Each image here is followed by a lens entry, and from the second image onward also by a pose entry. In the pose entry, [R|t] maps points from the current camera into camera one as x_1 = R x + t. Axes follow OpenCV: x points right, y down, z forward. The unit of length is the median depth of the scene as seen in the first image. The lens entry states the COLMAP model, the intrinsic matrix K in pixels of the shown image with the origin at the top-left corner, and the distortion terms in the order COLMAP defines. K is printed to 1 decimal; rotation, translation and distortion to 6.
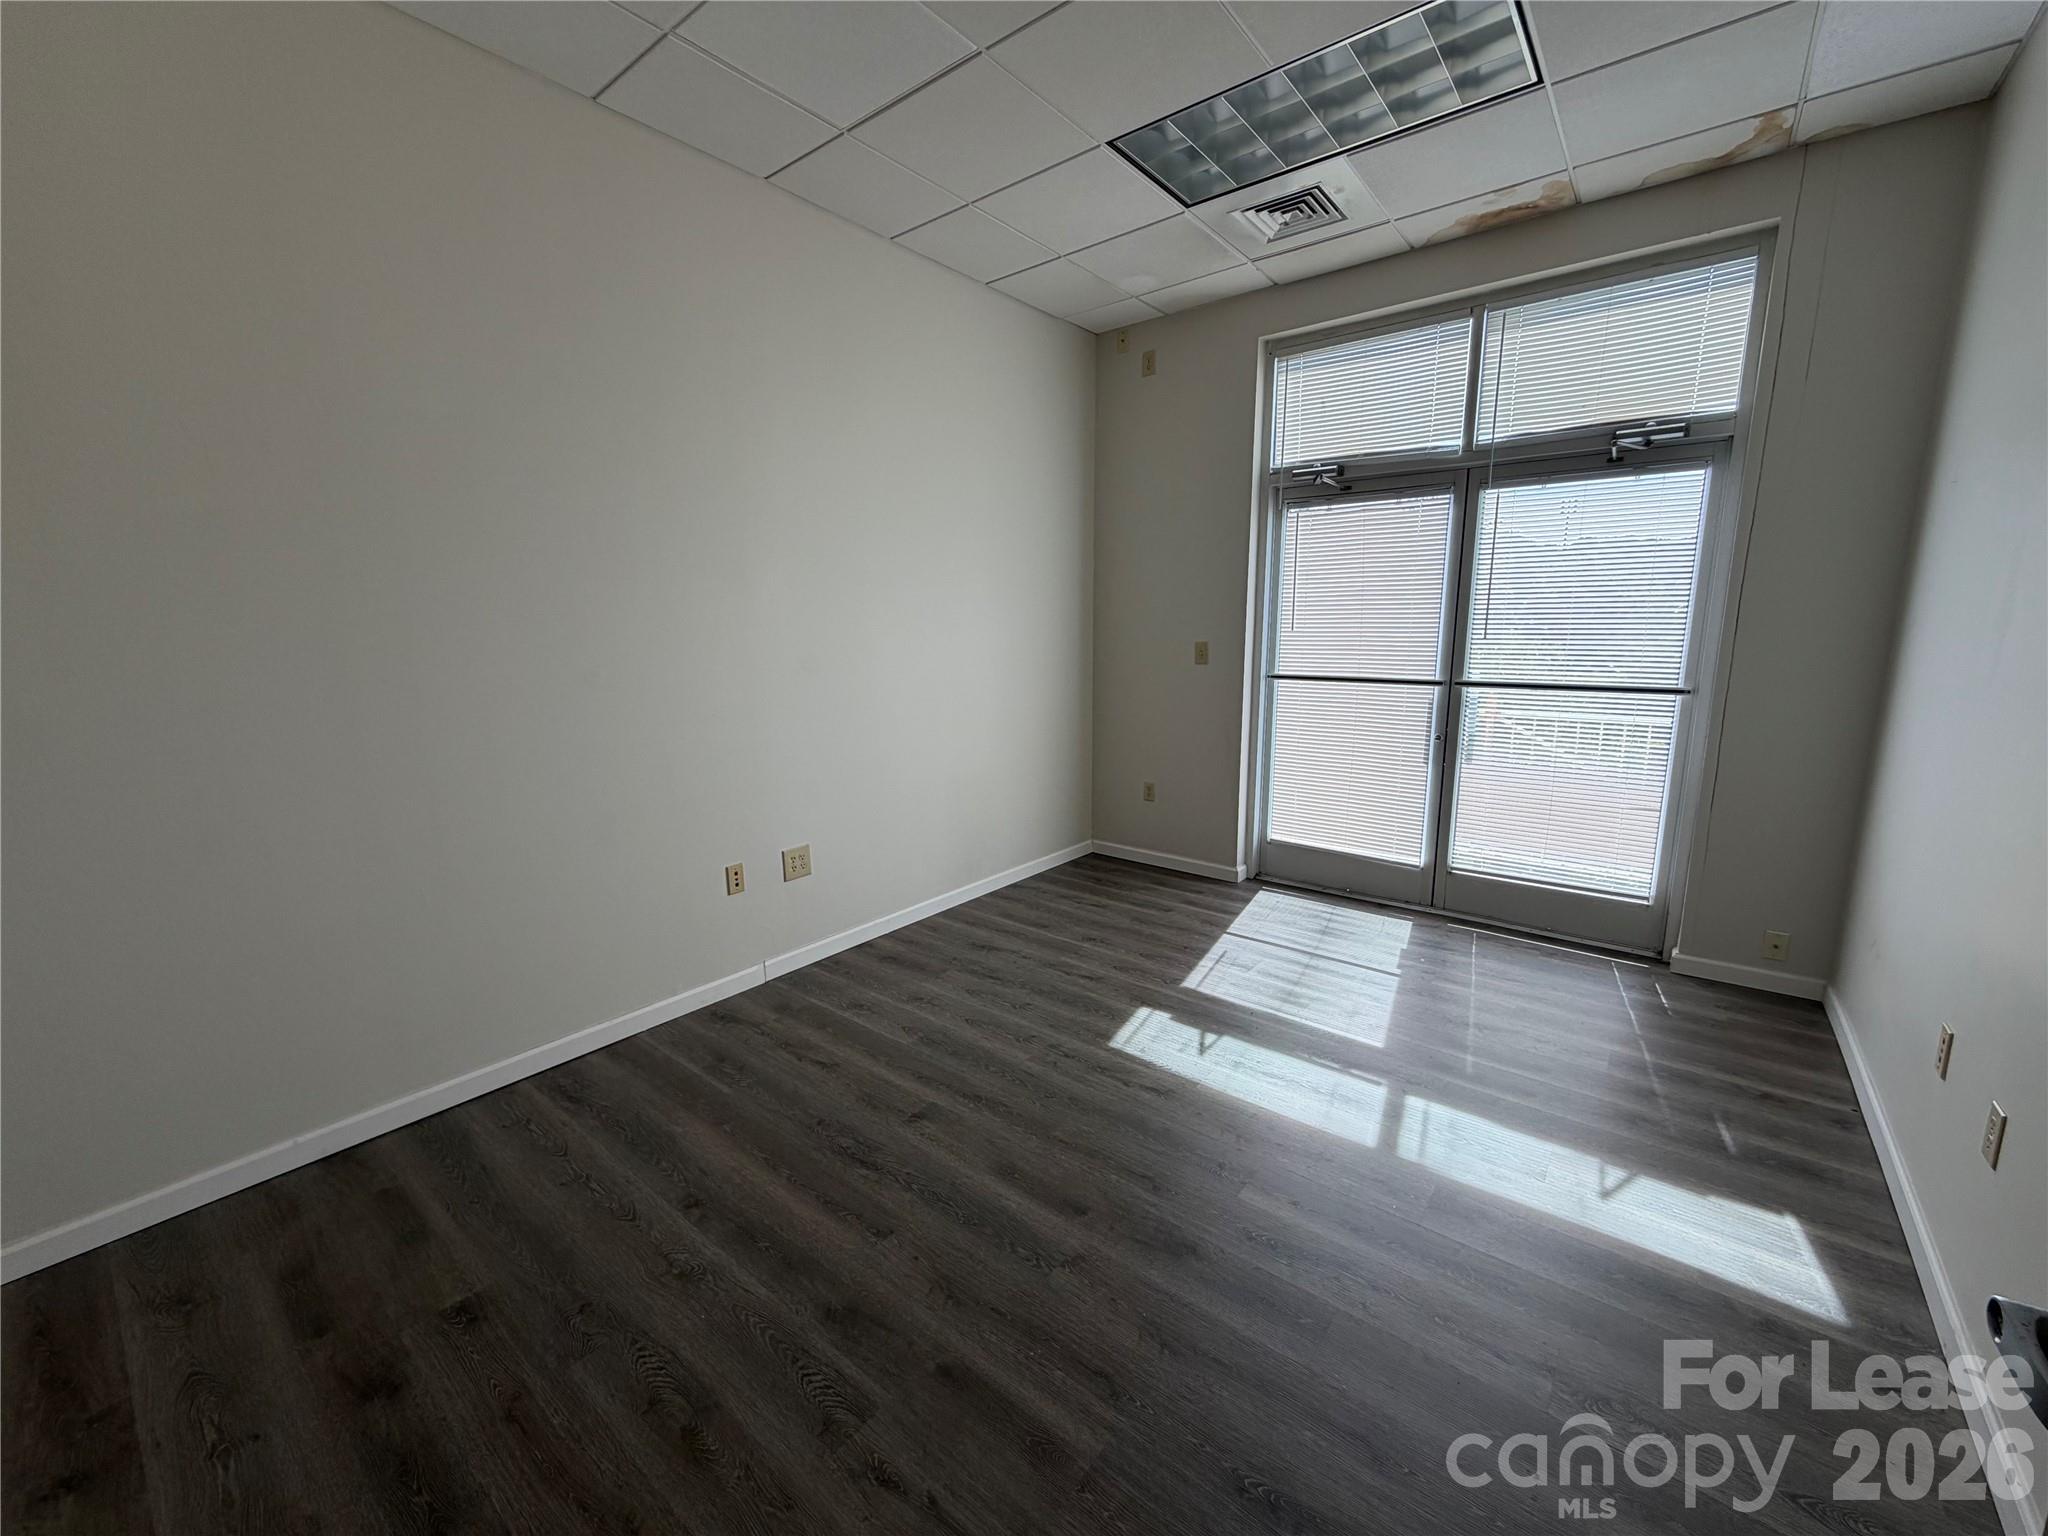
lens RADIAL K [[816.9, 0, 1018.0], [0, 816.9, 763.5], [0, 0, 1]] dist [0.000883, -0.000559]
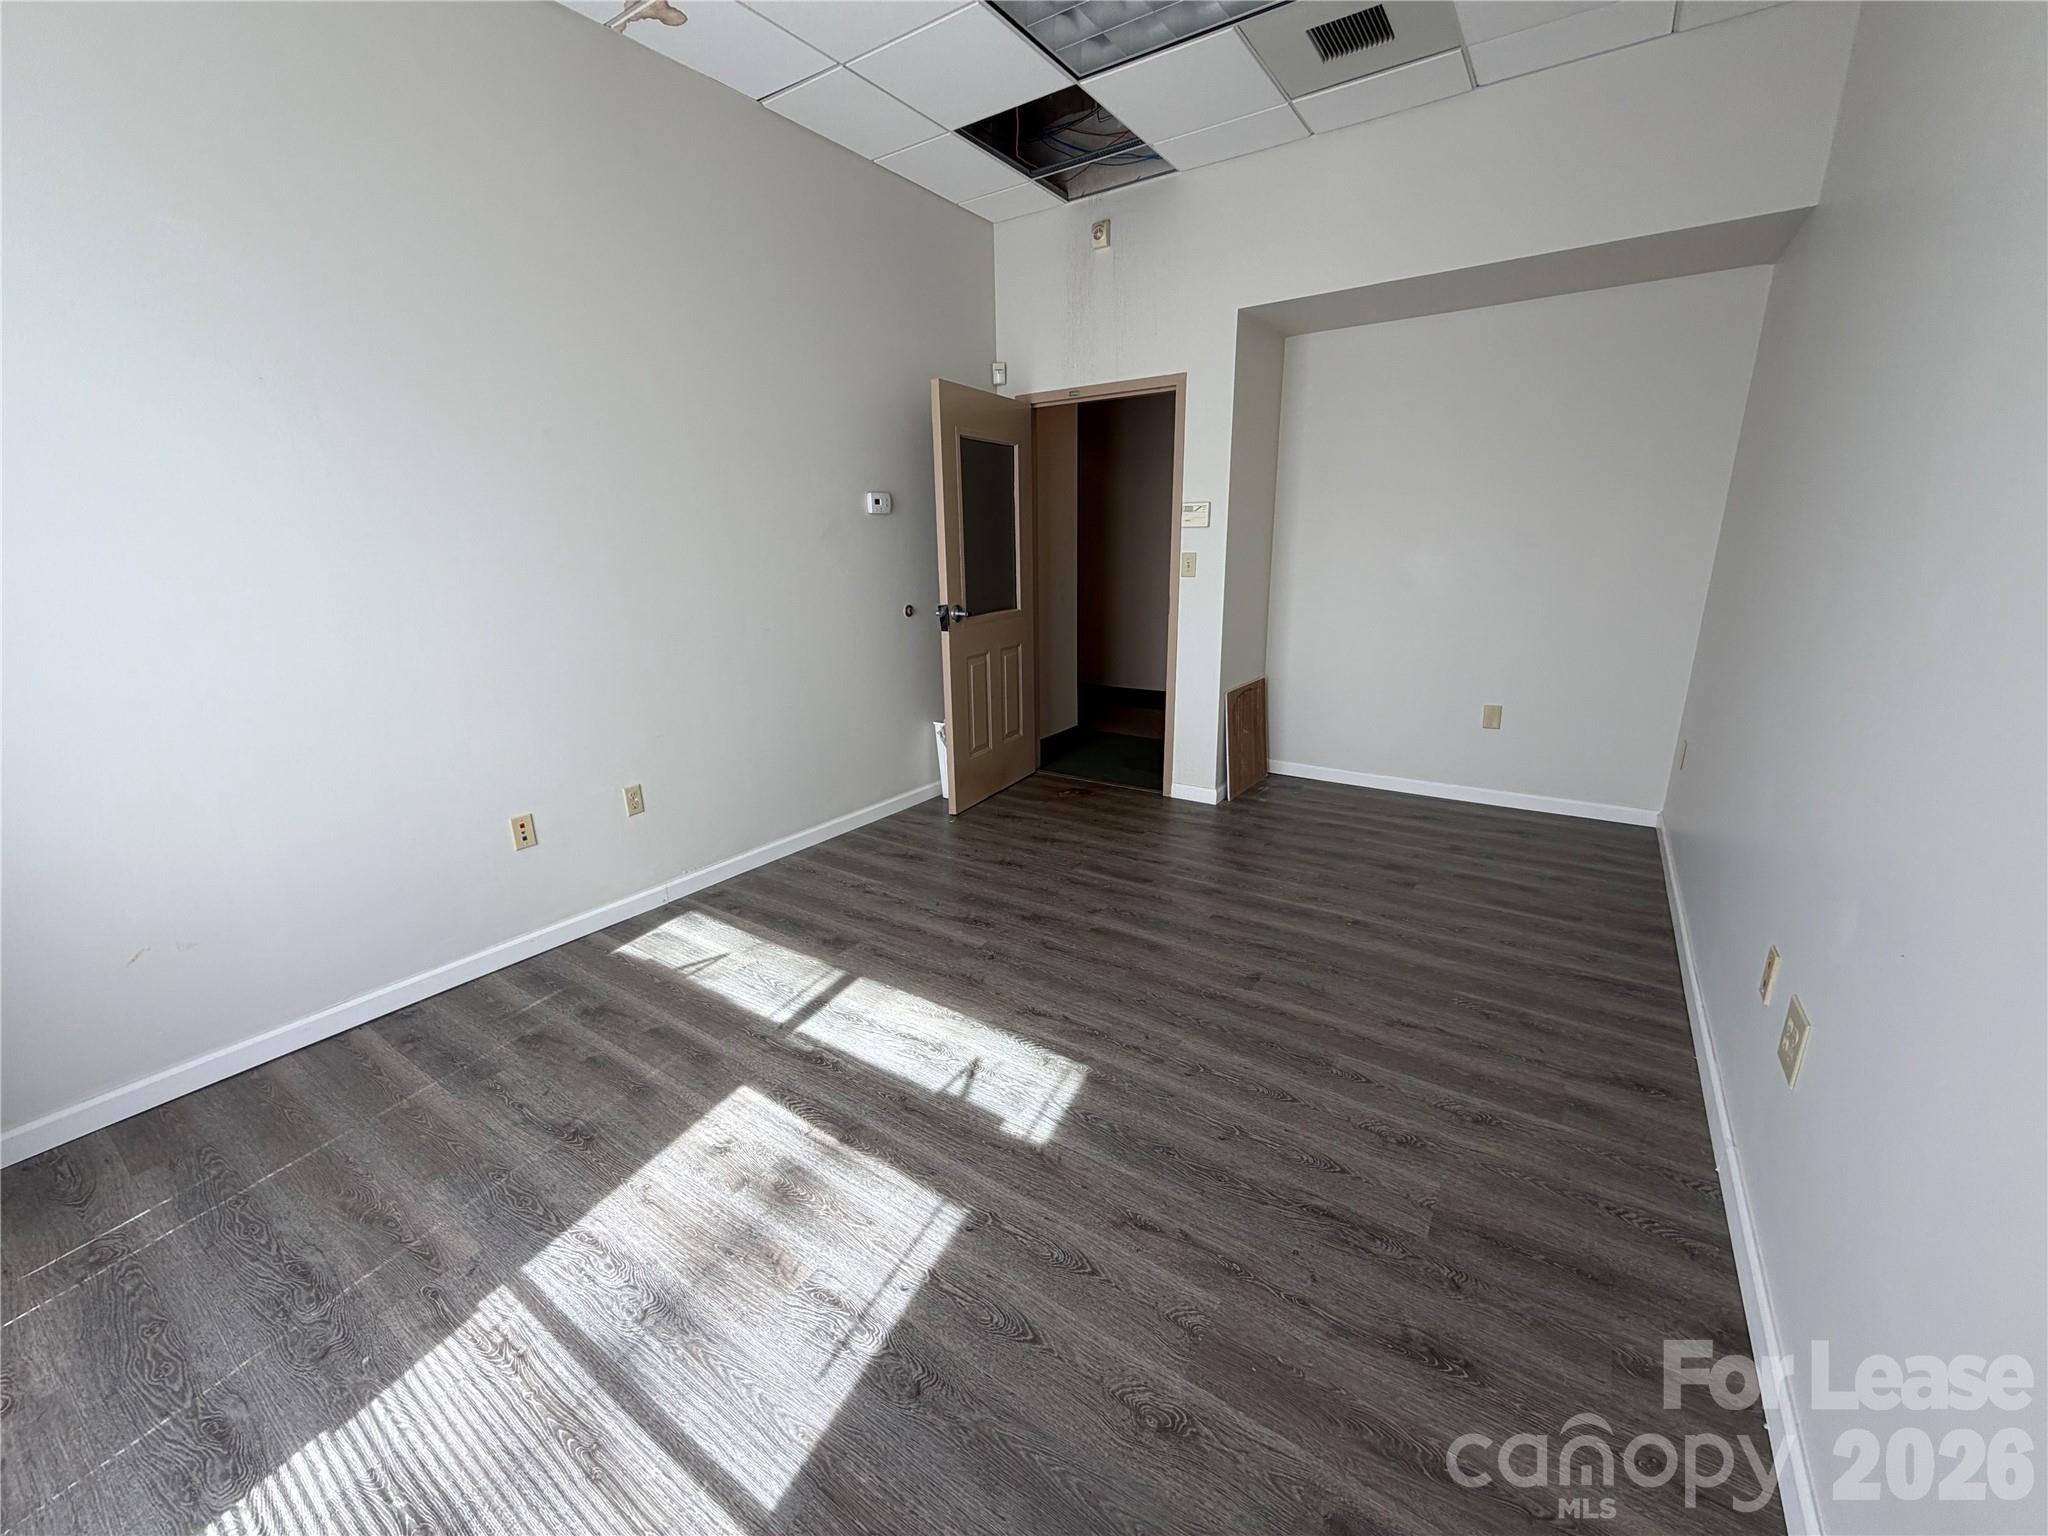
lens RADIAL K [[800.9, 0, 1007.8], [0, 800.9, 767.5], [0, 0, 1]] dist [-0.002956, -0.000415]
pose [[-0.997295, 0.041641, -0.060564, 0.237540], [0.011566, 0.902668, 0.430183, -0.266339], [0.072583, 0.428319, -0.900708, 1.659648]]
